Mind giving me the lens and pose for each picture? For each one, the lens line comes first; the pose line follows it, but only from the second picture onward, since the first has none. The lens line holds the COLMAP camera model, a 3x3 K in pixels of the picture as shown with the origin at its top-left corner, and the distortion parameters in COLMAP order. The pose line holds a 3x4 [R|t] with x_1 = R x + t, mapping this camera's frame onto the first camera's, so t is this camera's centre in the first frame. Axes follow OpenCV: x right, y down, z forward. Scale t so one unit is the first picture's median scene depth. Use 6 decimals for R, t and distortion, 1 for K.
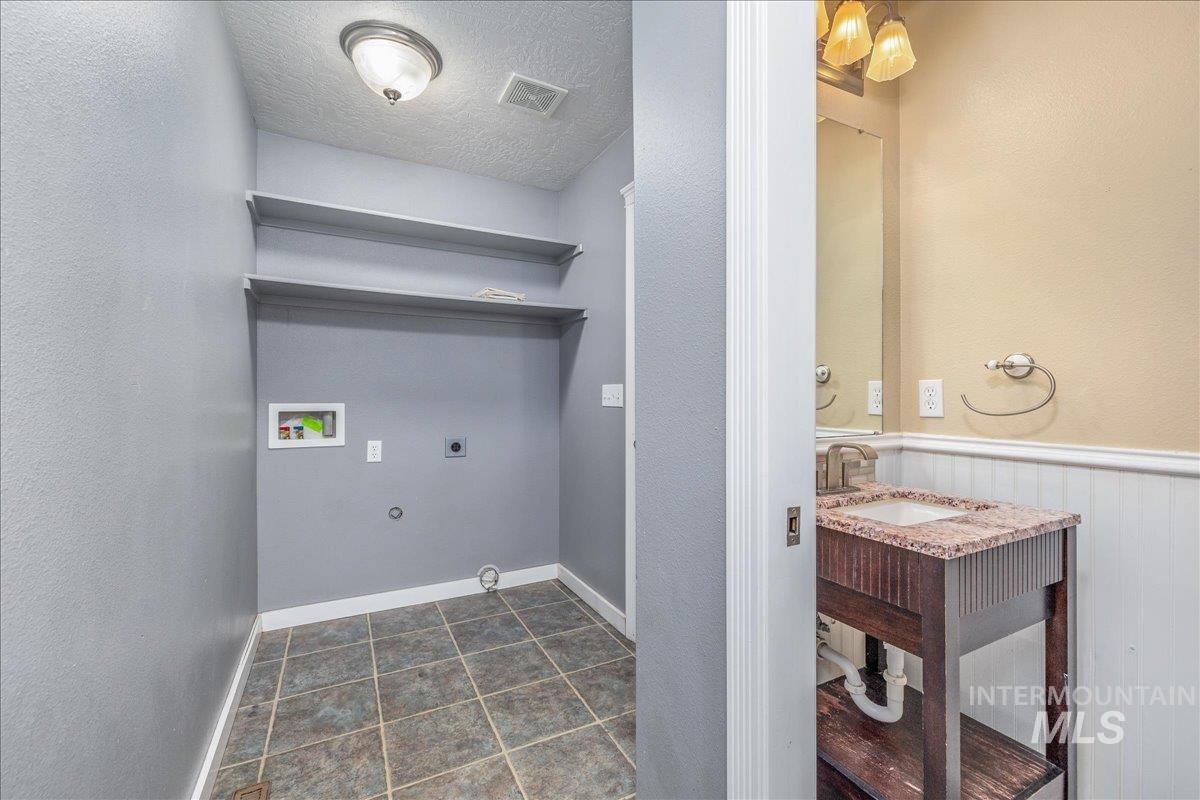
lens RADIAL K [[505.0, 0, 600.5], [0, 505.0, 395.1], [0, 0, 1]] dist [-0.002558, -0.000412]
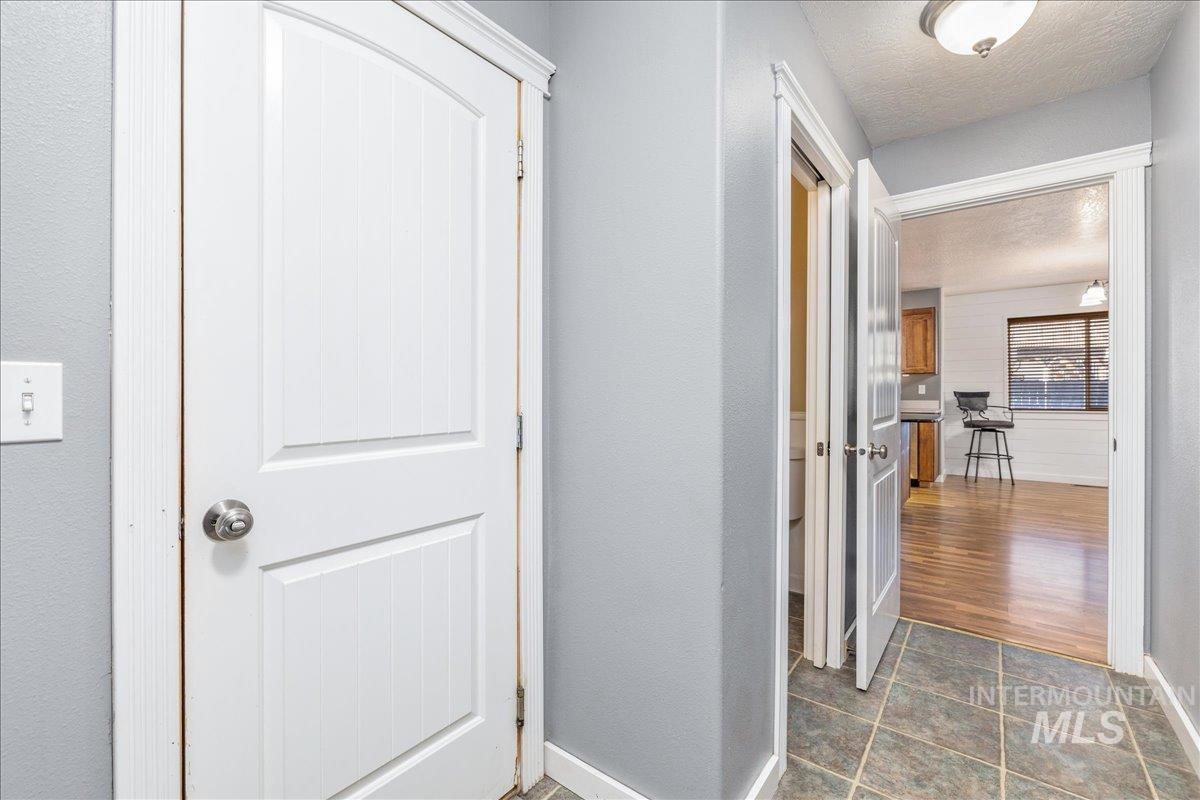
lens RADIAL K [[505.0, 0, 600.5], [0, 505.0, 395.1], [0, 0, 1]] dist [-0.002558, -0.000412]
pose [[-0.421285, -0.007463, 0.906898, -0.837318], [0.007813, 0.999899, 0.011857, -0.009464], [-0.906895, 0.012081, -0.421184, 1.785010]]
